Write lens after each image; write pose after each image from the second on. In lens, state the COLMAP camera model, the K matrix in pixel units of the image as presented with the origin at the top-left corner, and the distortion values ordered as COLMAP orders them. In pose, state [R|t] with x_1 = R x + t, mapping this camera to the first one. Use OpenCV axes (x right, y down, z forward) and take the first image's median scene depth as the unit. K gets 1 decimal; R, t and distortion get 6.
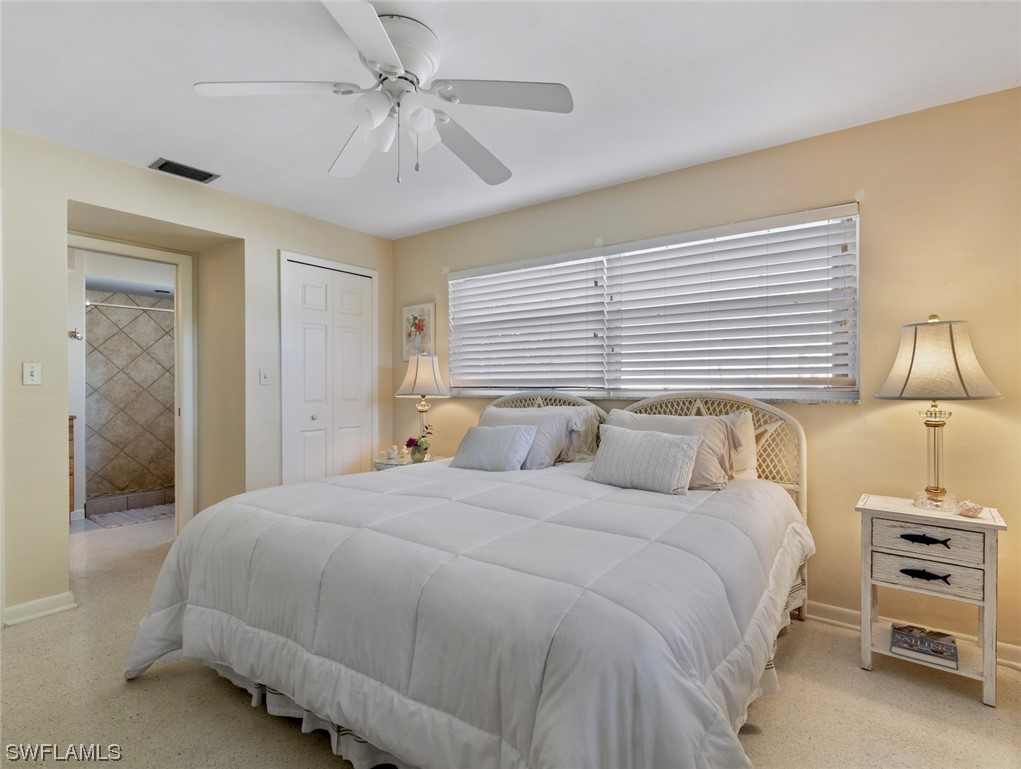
lens RADIAL K [[522.2, 0, 508.2], [0, 522.2, 384.4], [0, 0, 1]] dist [0.016274, -0.005600]
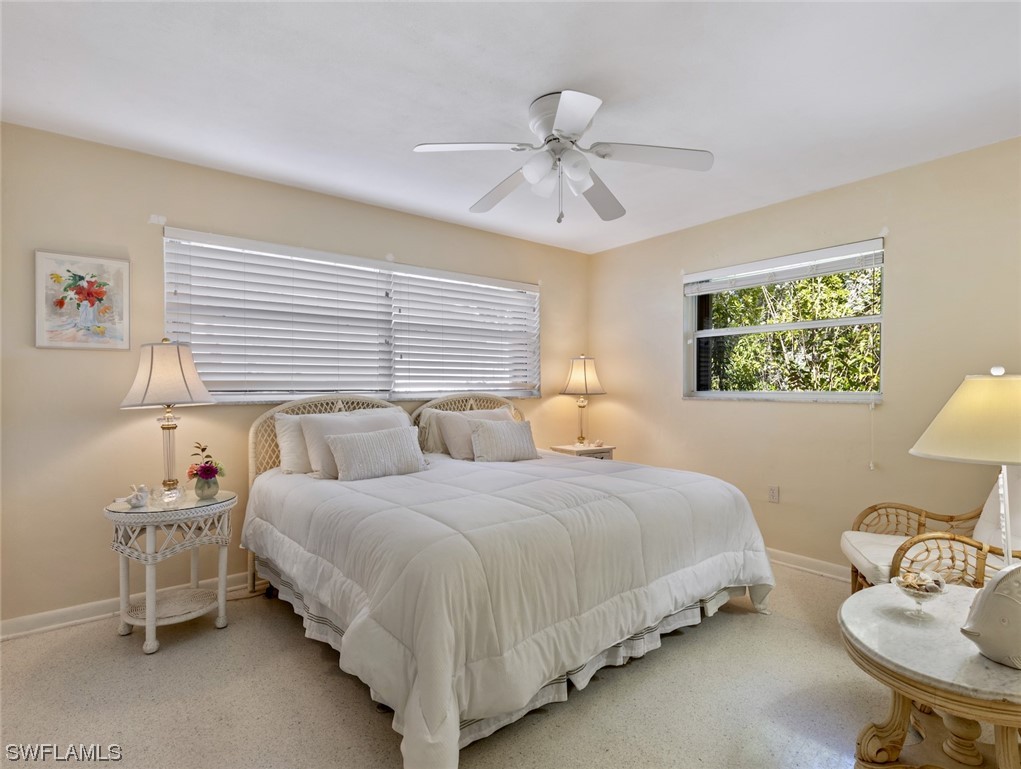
lens RADIAL K [[522.2, 0, 509.8], [0, 522.2, 386.8], [0, 0, 1]] dist [0.016274, -0.005600]
pose [[0.268036, 0.003301, 0.963403, -0.792094], [0.004348, 0.999980, -0.004636, 0.004583], [-0.963399, 0.005431, 0.268017, 0.456388]]
